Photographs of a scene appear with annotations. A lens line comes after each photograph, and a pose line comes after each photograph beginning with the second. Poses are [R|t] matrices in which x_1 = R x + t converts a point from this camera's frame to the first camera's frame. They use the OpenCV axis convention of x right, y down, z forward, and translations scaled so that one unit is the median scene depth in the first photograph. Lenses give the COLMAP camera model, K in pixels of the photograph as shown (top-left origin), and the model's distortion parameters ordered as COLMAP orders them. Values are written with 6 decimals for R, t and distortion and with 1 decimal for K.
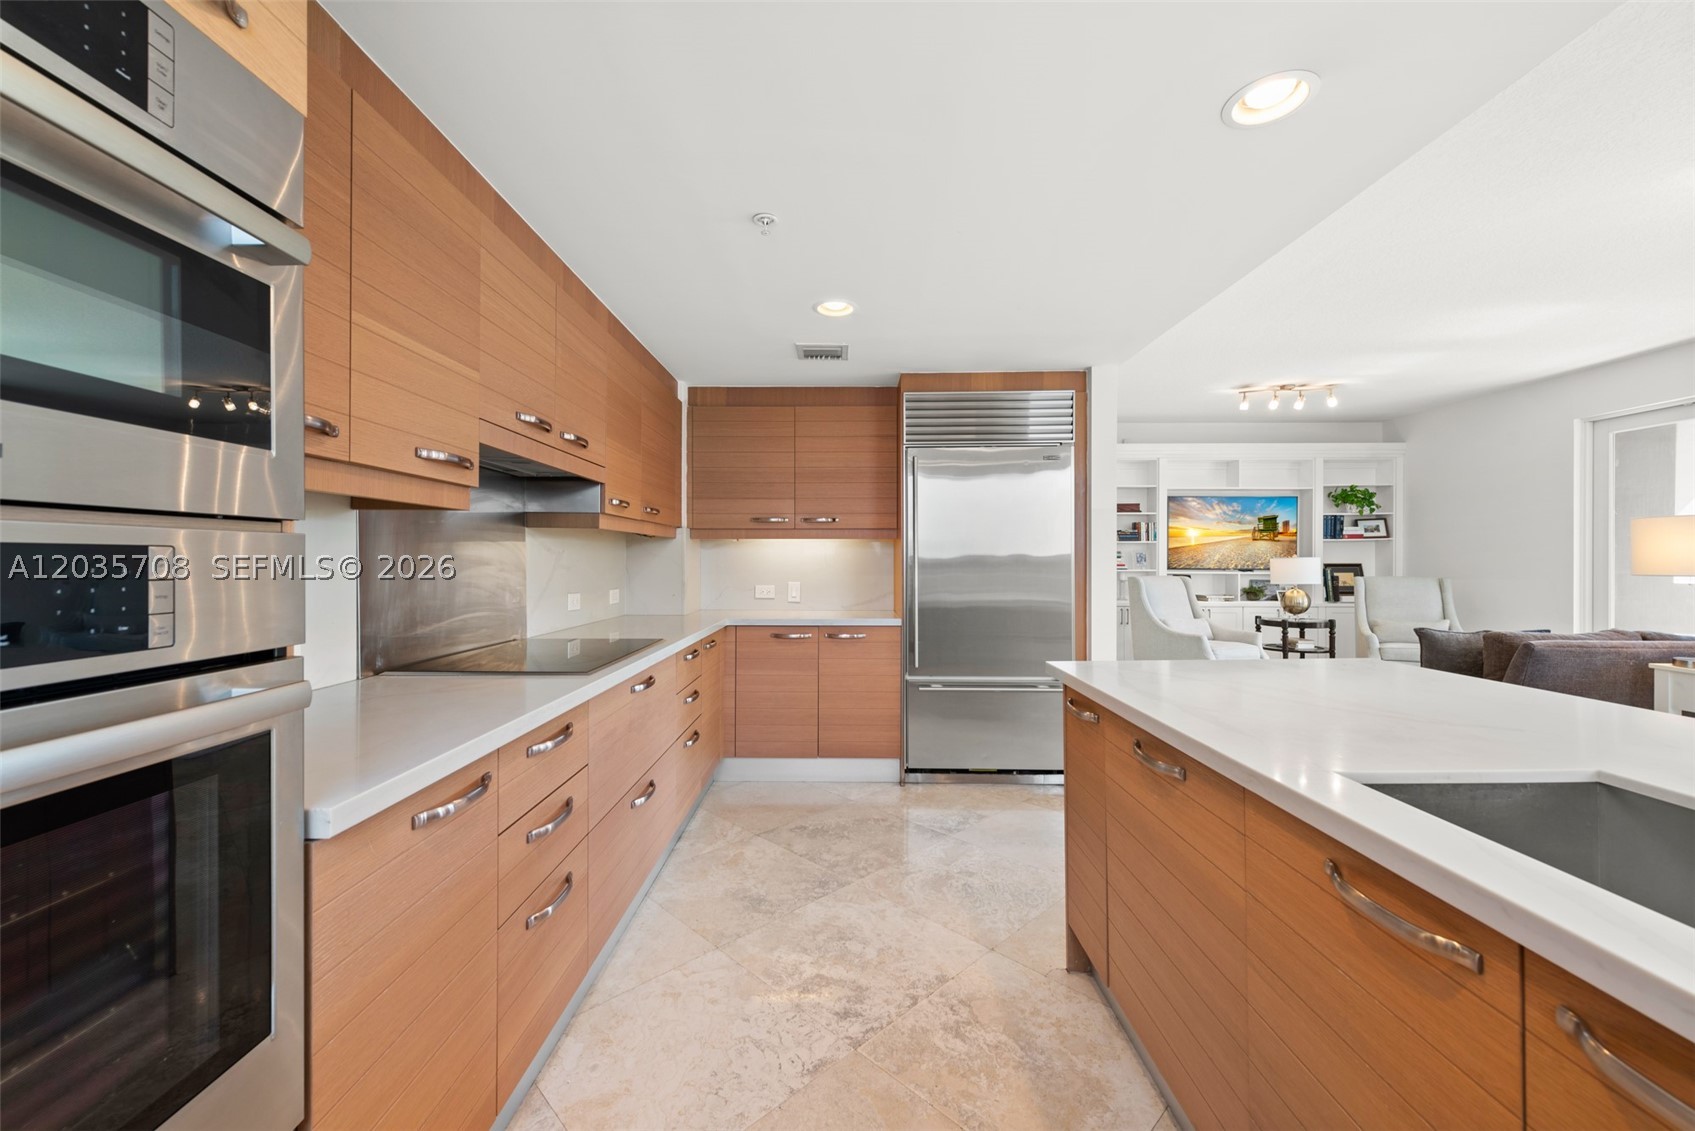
lens RADIAL K [[666.9, 0, 844.3], [0, 666.9, 562.9], [0, 0, 1]] dist [0.022477, -0.009606]
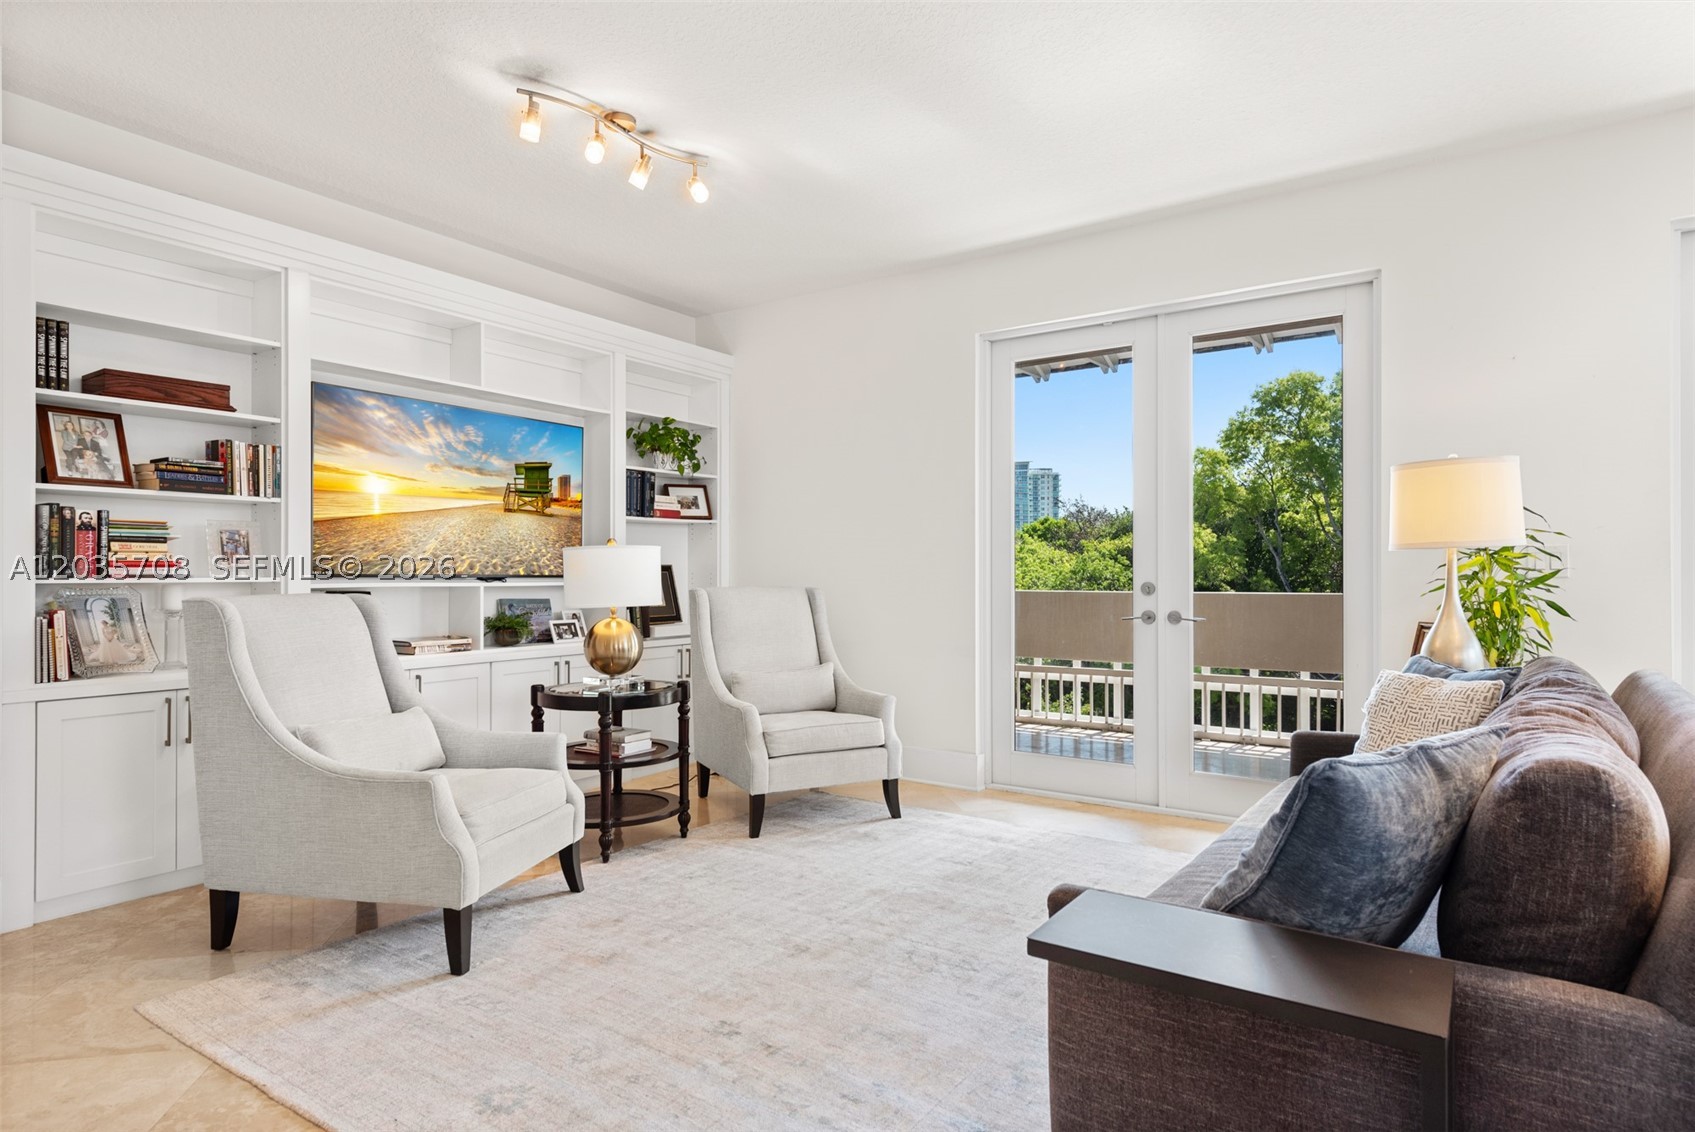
lens RADIAL K [[942.5, 0, 847.5], [0, 942.5, 566.0], [0, 0, 1]] dist [0.013417, -0.000955]
pose [[0.558033, 0.005579, 0.829800, 0.243953], [0.005477, 0.999931, -0.010406, 0.012156], [-0.829801, 0.010352, 0.557964, 0.529349]]
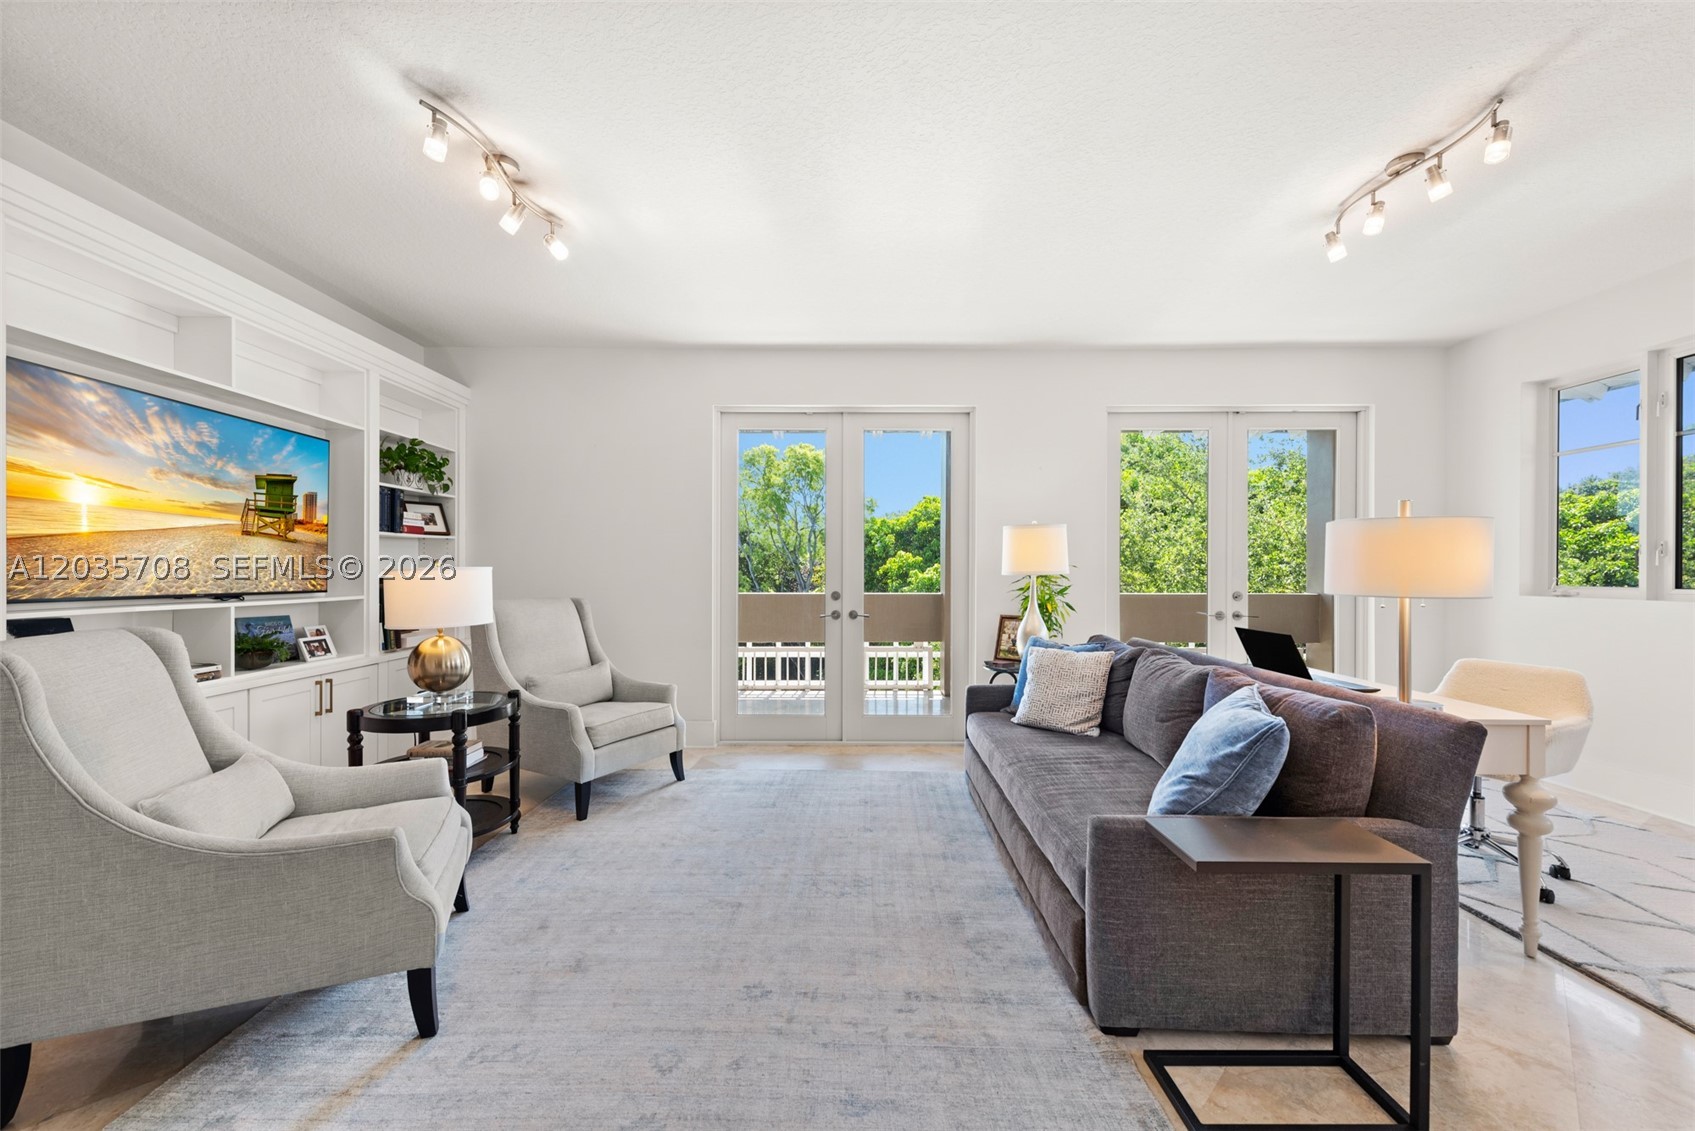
lens RADIAL K [[663.8, 0, 848.9], [0, 663.8, 572.7], [0, 0, 1]] dist [0.005697, -0.000548]
pose [[-0.010708, -0.004461, 0.999933, 0.217947], [0.001639, 0.999989, 0.004479, -0.005871], [-0.999941, 0.001687, -0.010701, 0.731018]]
